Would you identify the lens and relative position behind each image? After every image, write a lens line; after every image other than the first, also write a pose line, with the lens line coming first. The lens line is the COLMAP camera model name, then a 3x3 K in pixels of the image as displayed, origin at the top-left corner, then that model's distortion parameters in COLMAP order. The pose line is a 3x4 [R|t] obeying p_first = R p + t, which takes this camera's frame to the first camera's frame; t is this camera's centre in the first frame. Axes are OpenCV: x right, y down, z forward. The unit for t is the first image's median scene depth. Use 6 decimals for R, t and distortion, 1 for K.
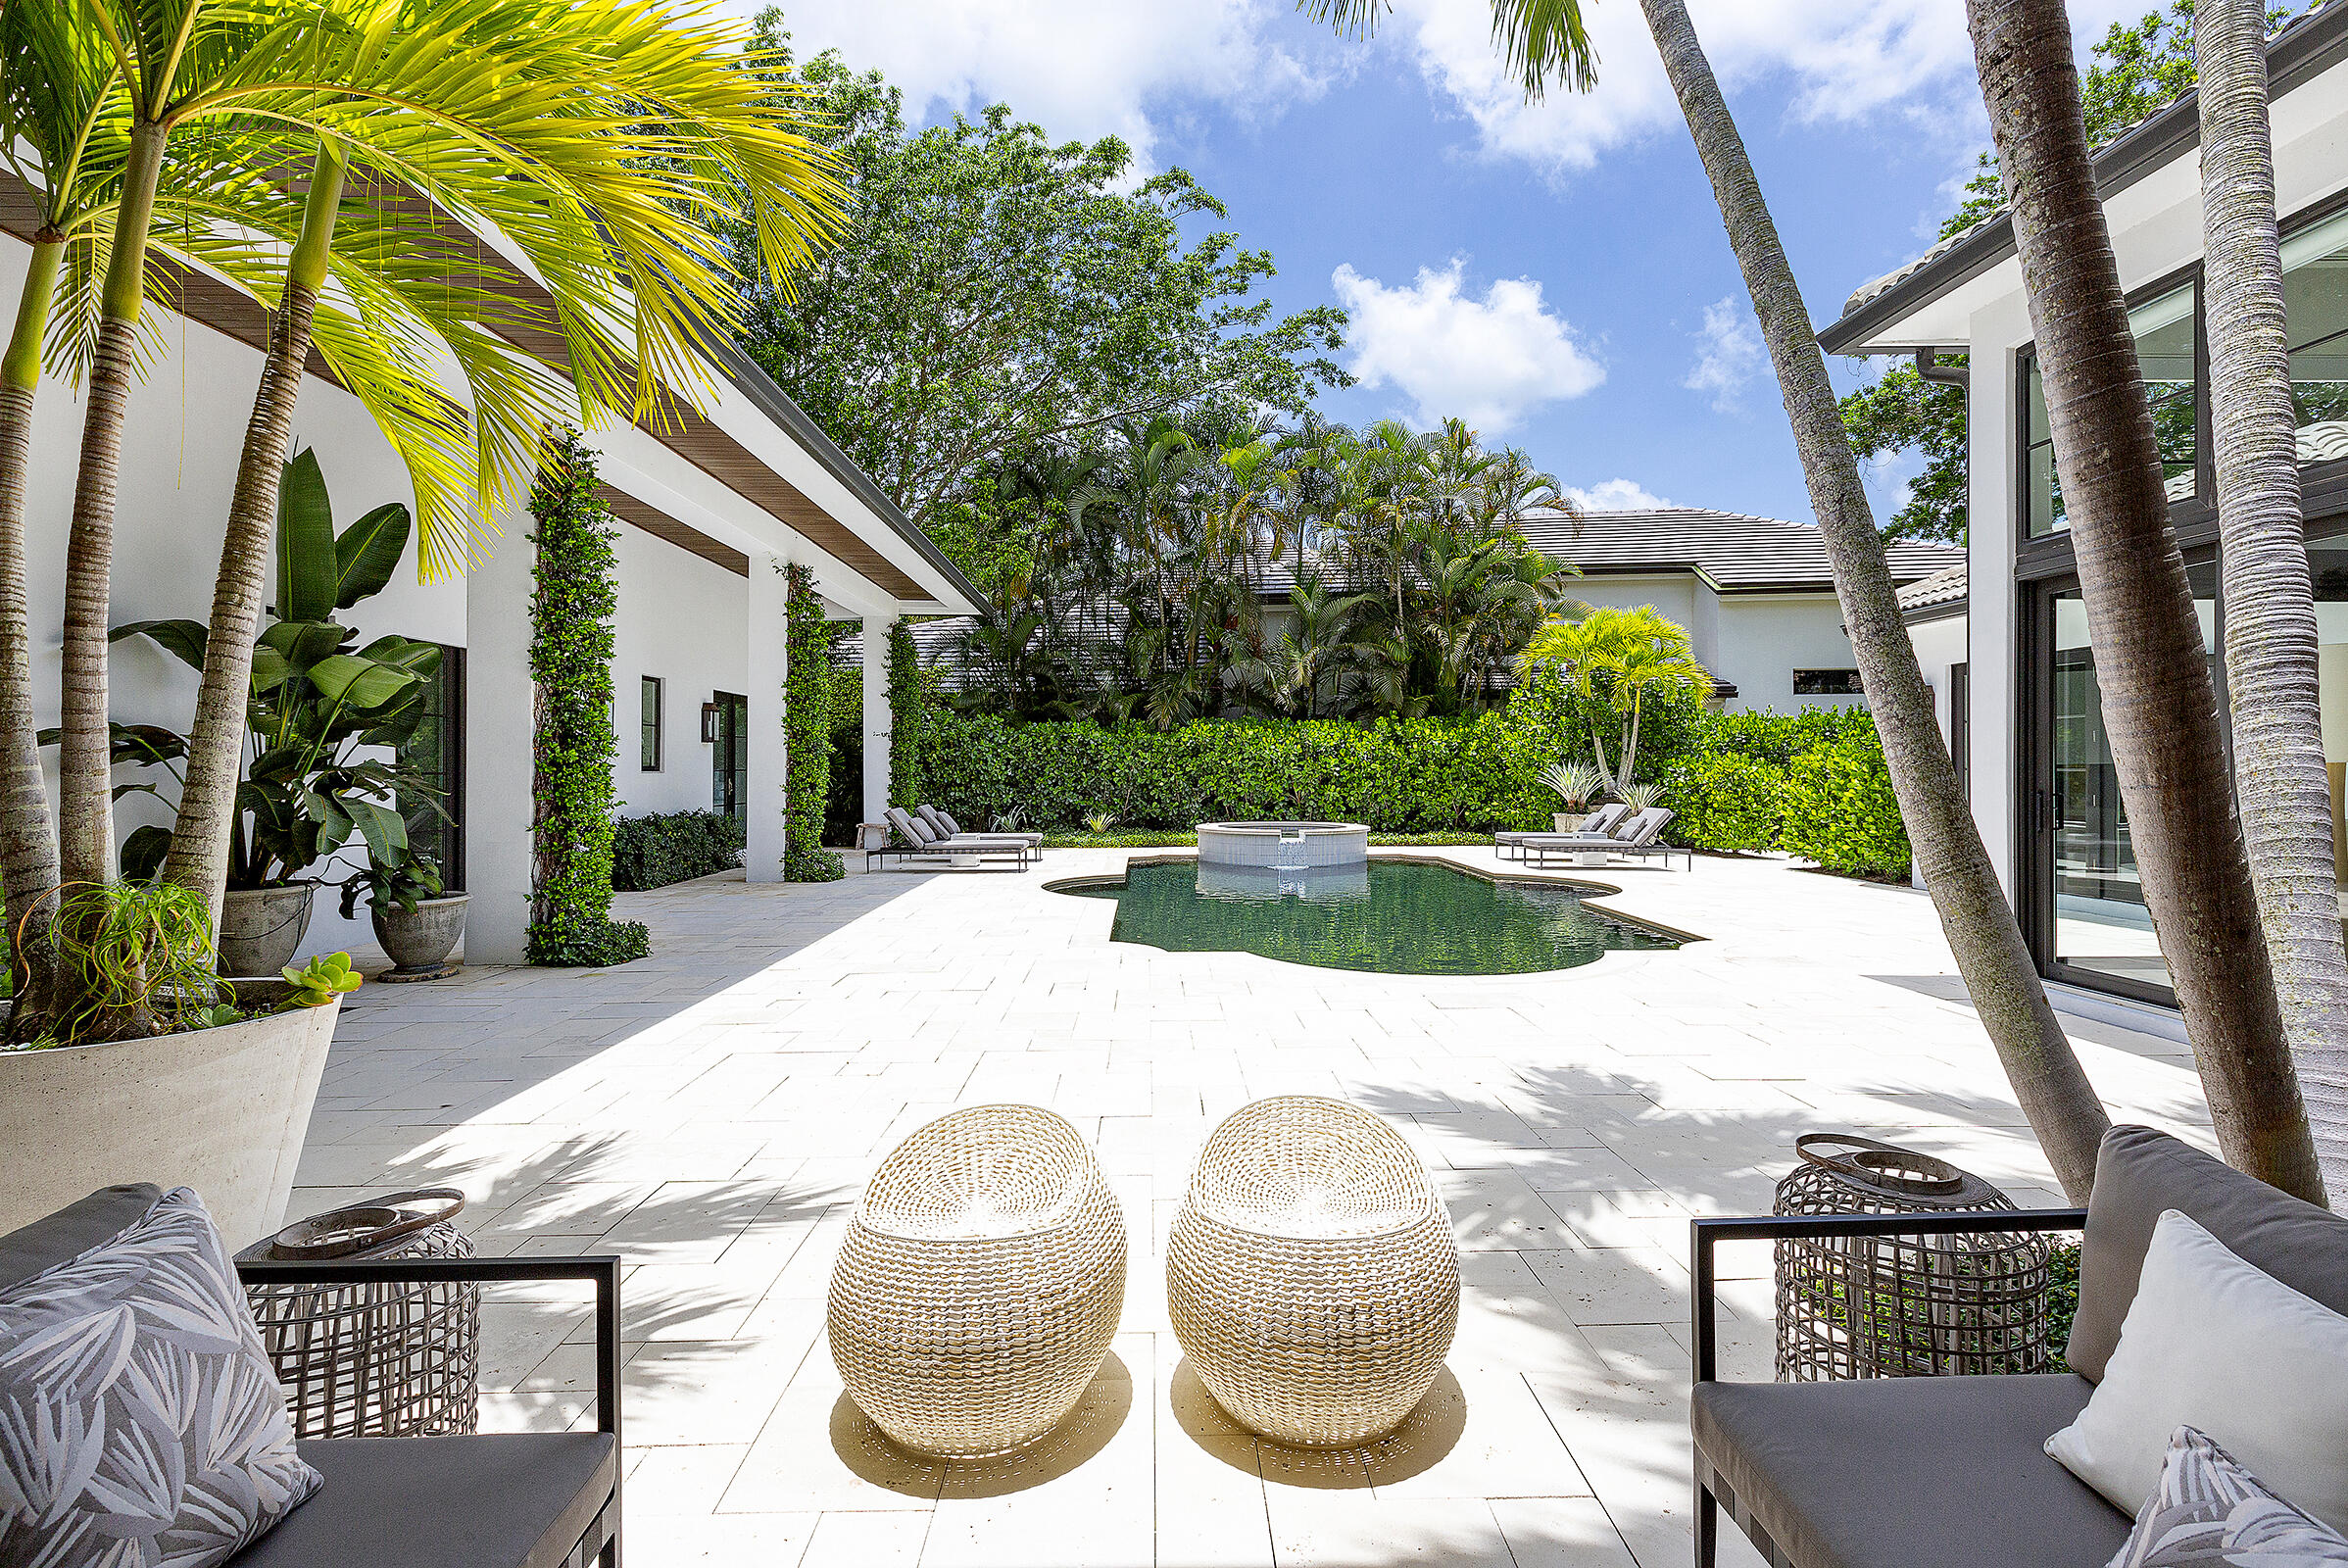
lens RADIAL K [[1126.1, 0, 1169.7], [0, 1126.1, 770.7], [0, 0, 1]] dist [-0.004609, -0.000665]
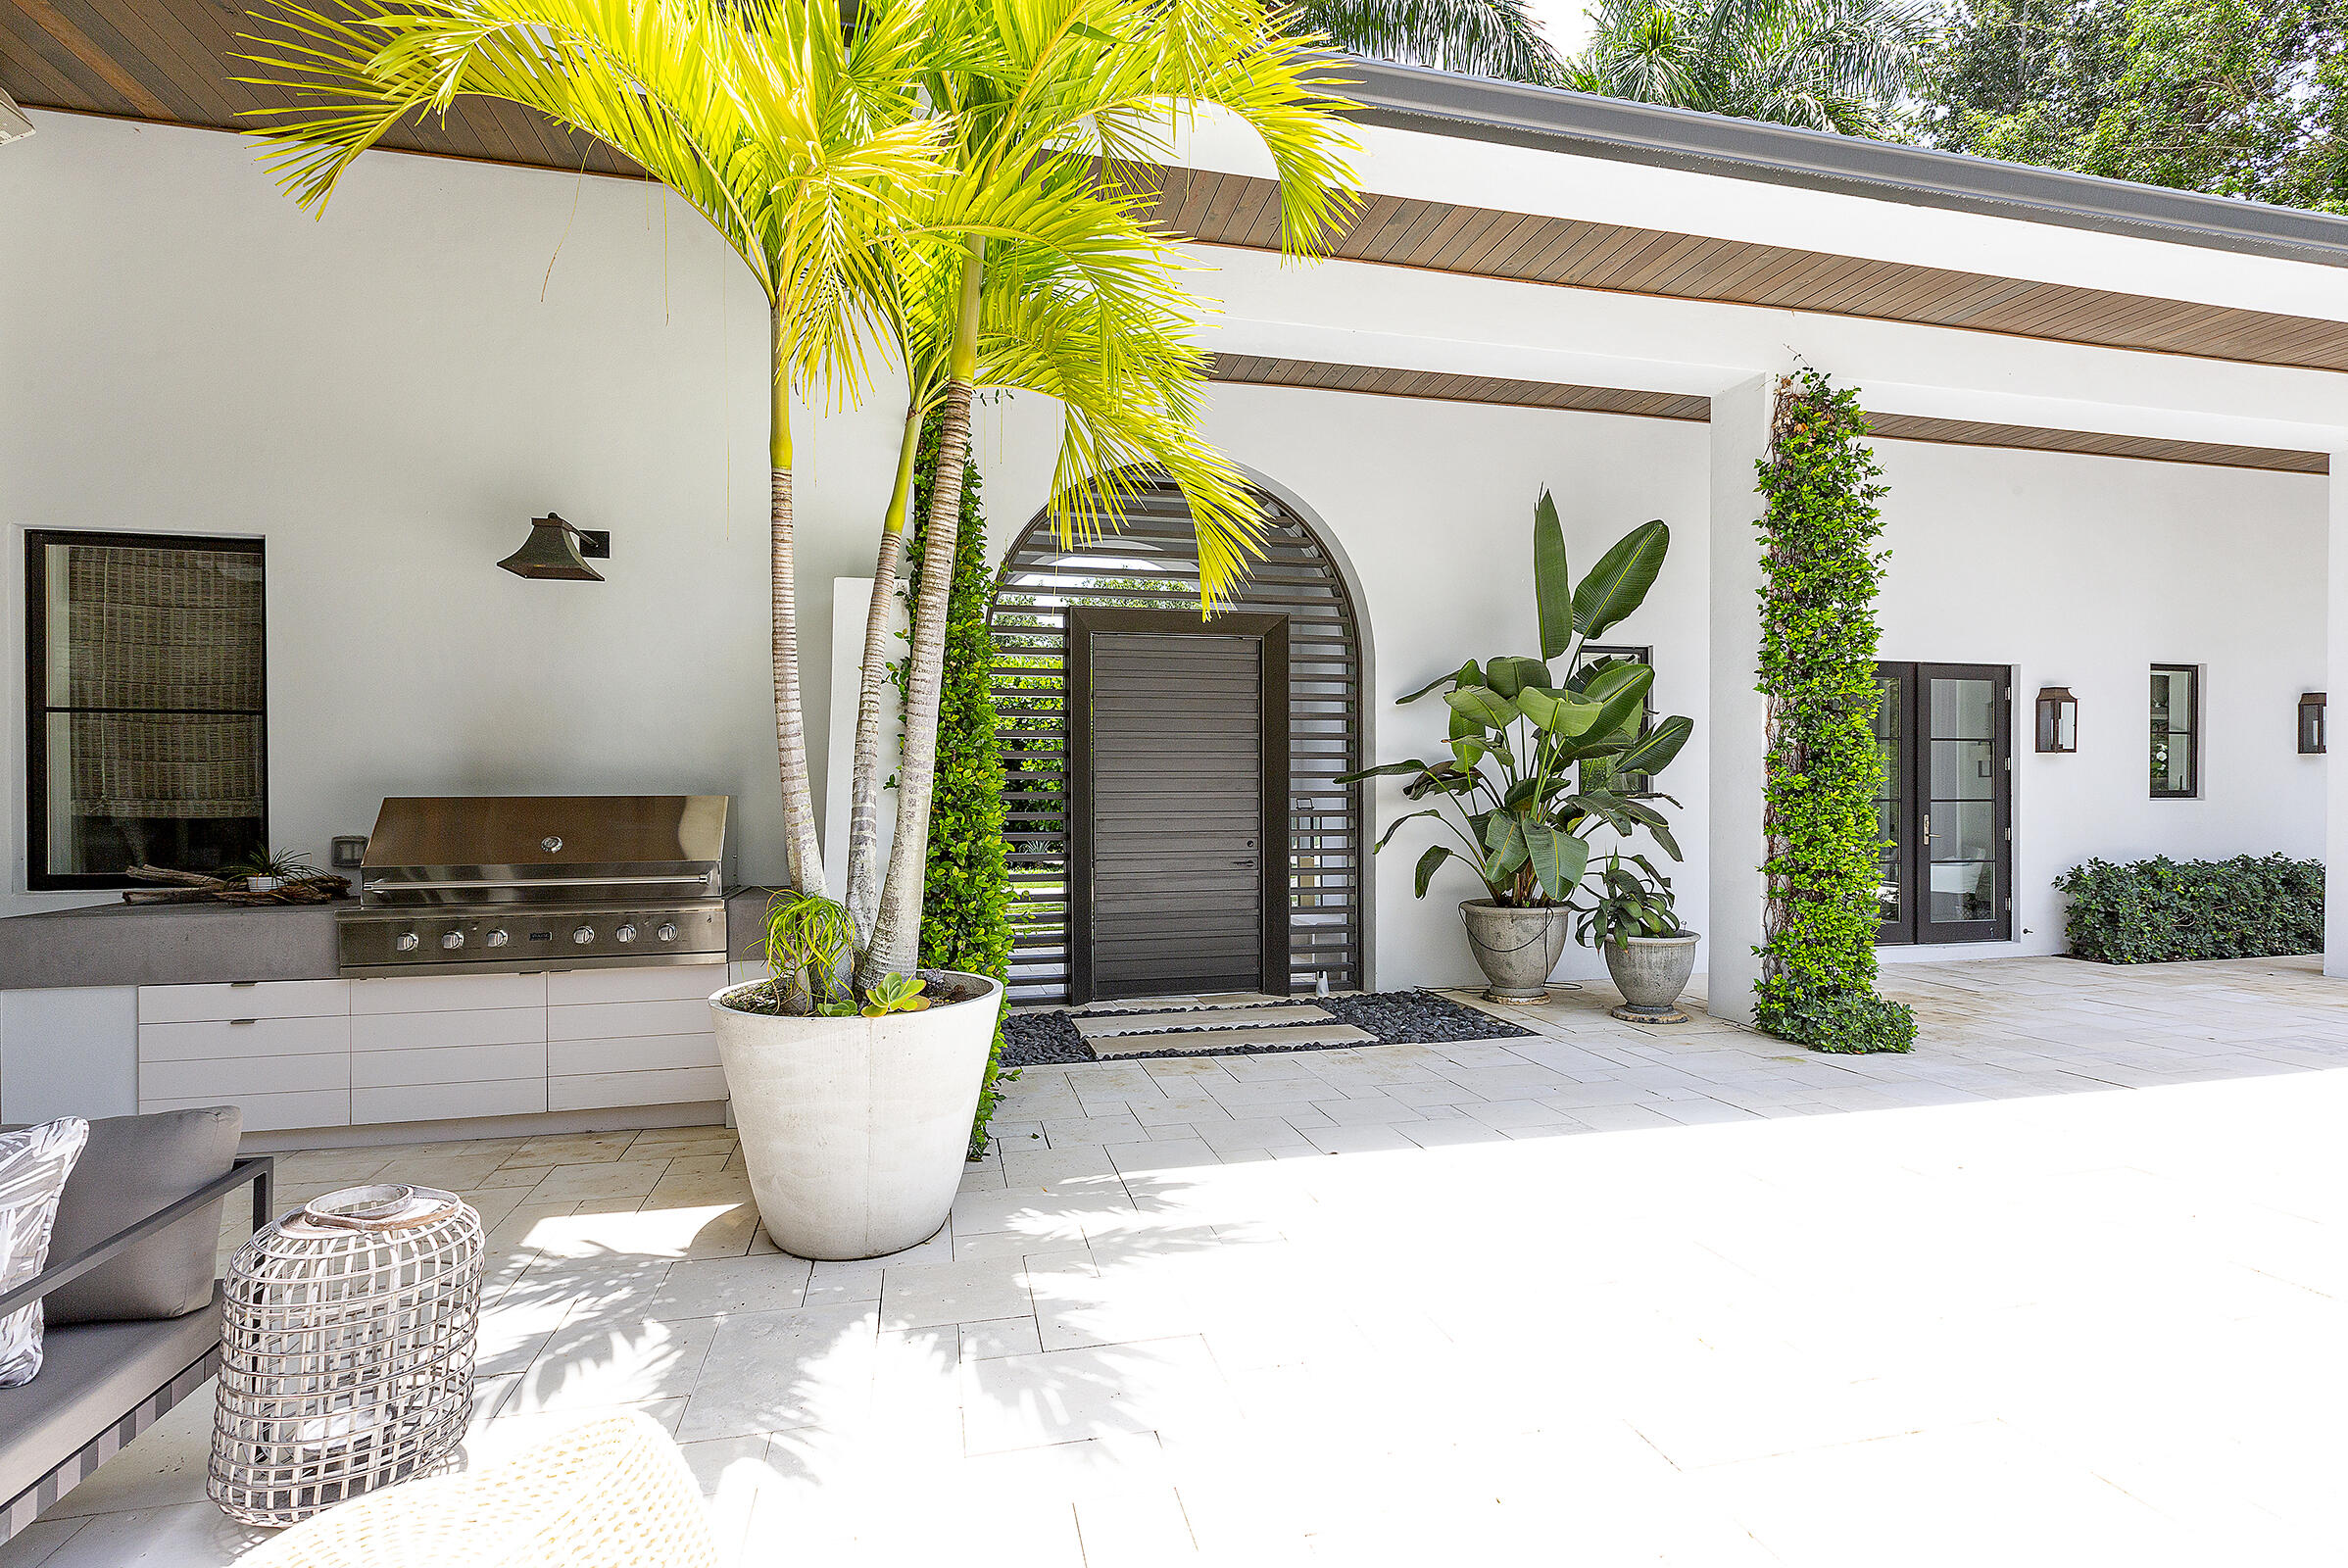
lens RADIAL K [[1126.1, 0, 1174.6], [0, 1126.1, 798.6], [0, 0, 1]] dist [-0.004609, -0.000665]
pose [[0.196805, 0.005316, -0.980428, 0.173536], [0.001283, 0.999983, 0.005680, -0.006075], [0.980442, -0.002376, 0.196795, 0.411767]]
